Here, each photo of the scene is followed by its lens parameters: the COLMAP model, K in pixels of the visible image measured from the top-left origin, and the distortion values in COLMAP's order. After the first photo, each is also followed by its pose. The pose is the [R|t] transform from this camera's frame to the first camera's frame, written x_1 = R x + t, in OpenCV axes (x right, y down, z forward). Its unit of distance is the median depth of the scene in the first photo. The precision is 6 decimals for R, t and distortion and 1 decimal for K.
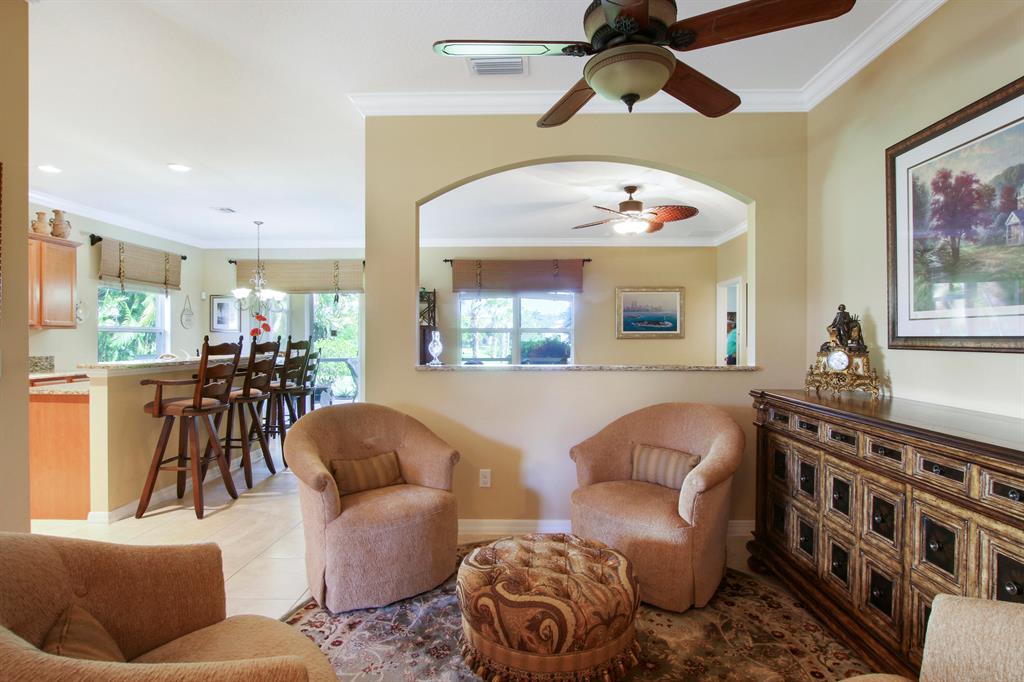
lens RADIAL K [[527.3, 0, 516.8], [0, 527.3, 344.9], [0, 0, 1]] dist [-0.018530, 0.001509]
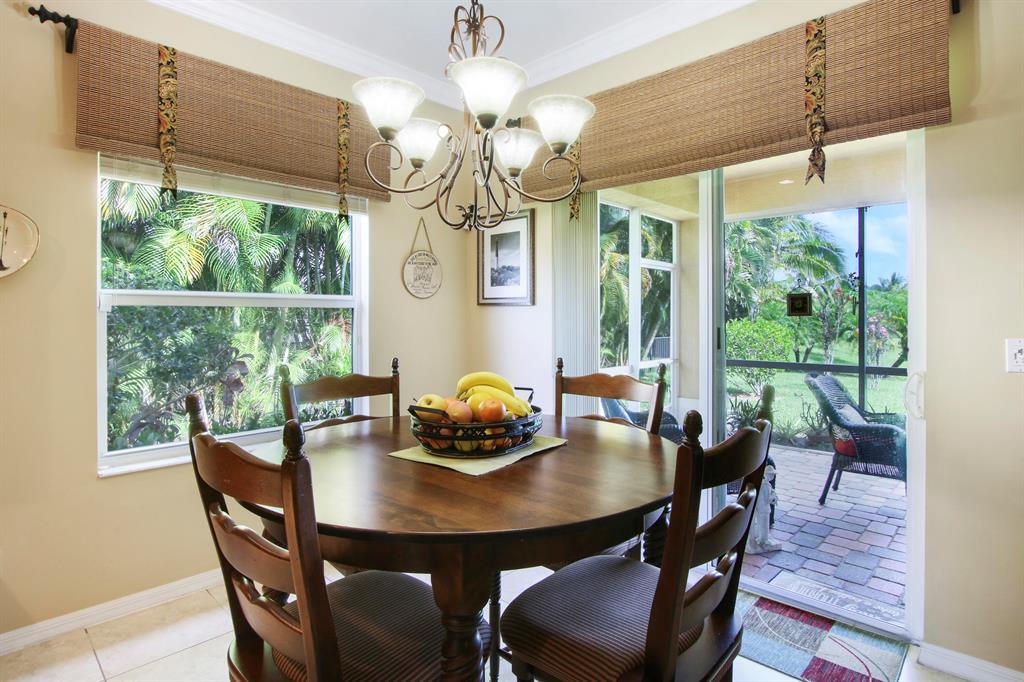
lens RADIAL K [[527.3, 0, 509.3], [0, 527.3, 316.4], [0, 0, 1]] dist [-0.018530, 0.001509]
pose [[0.727968, 0.001592, -0.685609, -0.361511], [-0.010361, 0.999909, -0.008679, -0.016191], [0.685533, 0.013421, 0.727918, 0.930201]]
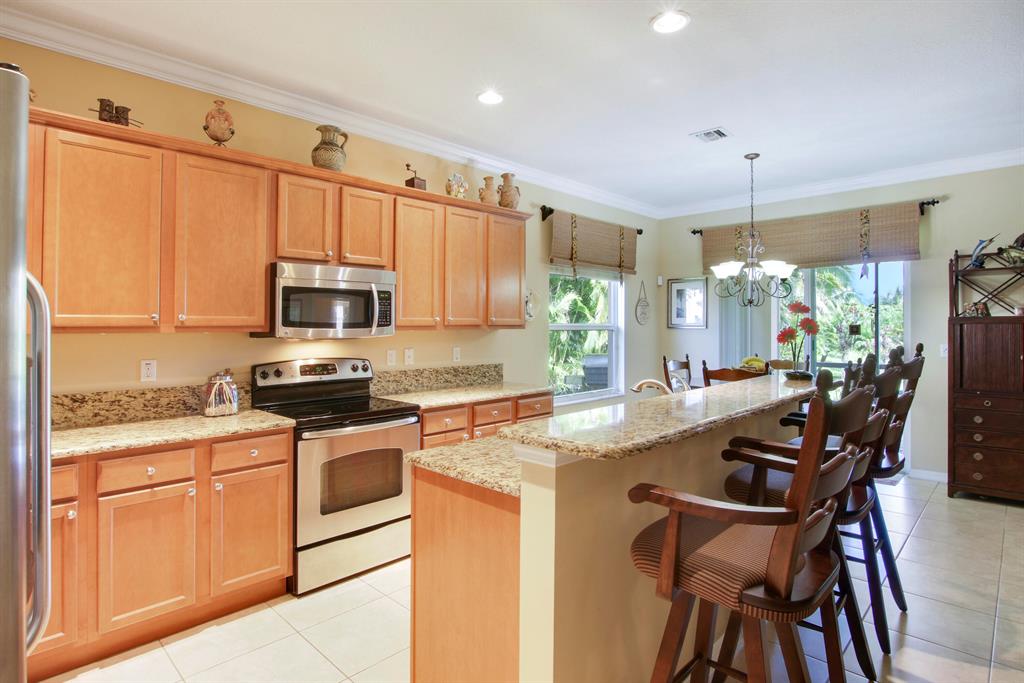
lens RADIAL K [[527.3, 0, 513.5], [0, 527.3, 333.7], [0, 0, 1]] dist [-0.018530, 0.001509]
pose [[0.729645, 0.005748, -0.683802, -0.295773], [-0.006237, 0.999979, 0.001751, -0.021419], [0.683797, 0.002988, 0.729666, 0.379344]]
